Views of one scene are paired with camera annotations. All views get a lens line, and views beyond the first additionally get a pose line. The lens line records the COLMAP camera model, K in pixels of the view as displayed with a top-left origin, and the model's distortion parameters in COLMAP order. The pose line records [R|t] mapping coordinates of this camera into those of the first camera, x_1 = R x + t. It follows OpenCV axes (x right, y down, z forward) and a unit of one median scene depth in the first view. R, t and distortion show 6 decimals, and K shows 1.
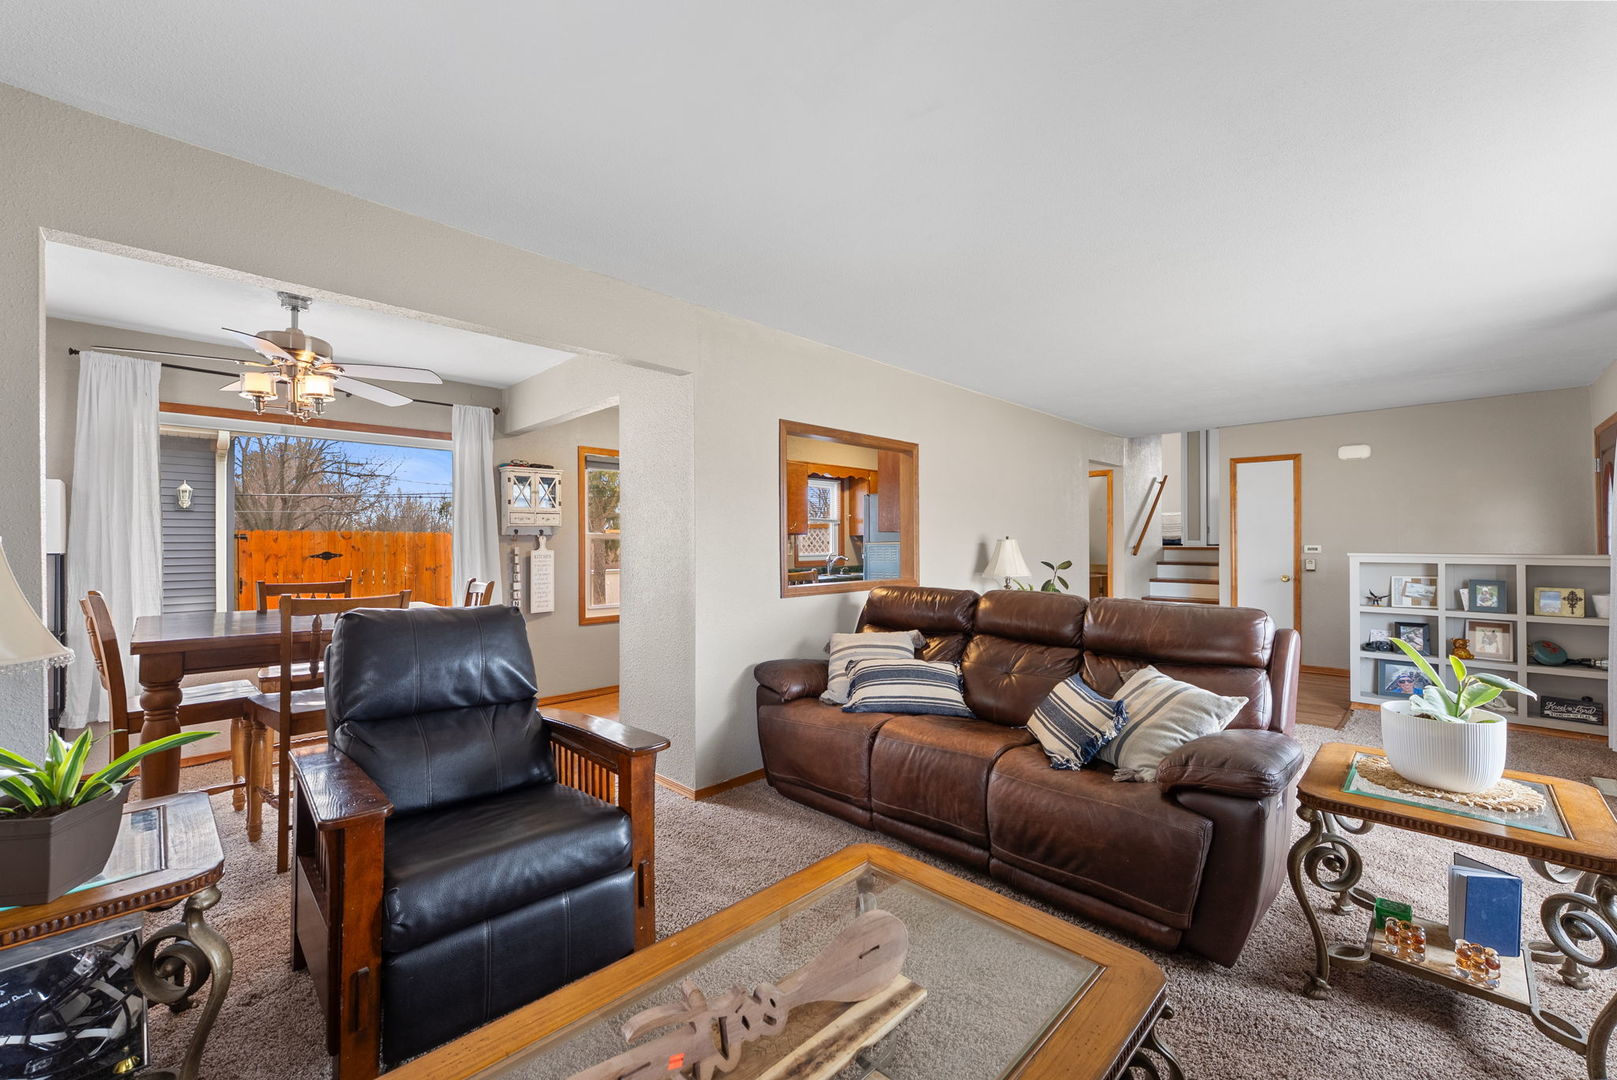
lens RADIAL K [[652.5, 0, 801.6], [0, 652.5, 541.4], [0, 0, 1]] dist [-0.003321, 0.000191]
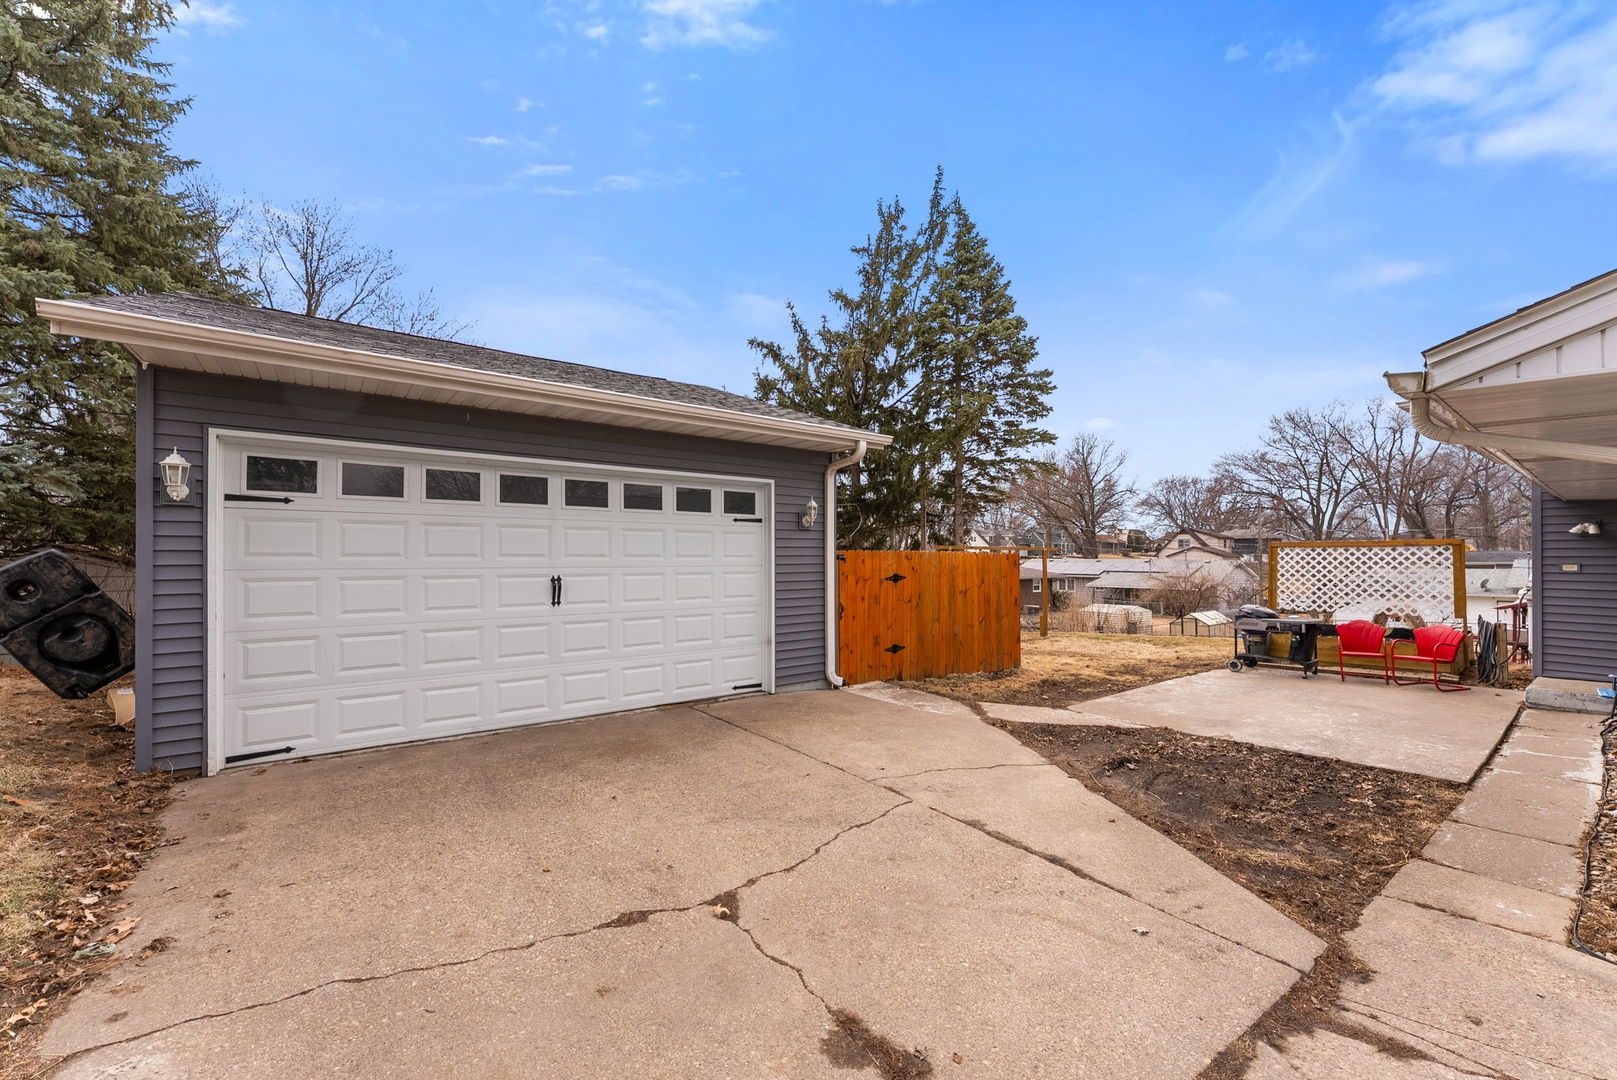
lens RADIAL K [[652.5, 0, 800.1], [0, 652.5, 549.9], [0, 0, 1]] dist [-0.003321, 0.000191]
pose [[0.993729, 0.004037, -0.111742, -1.271629], [-0.004582, 0.999979, -0.004624, -0.020495], [0.111721, 0.005107, 0.993727, 0.119576]]
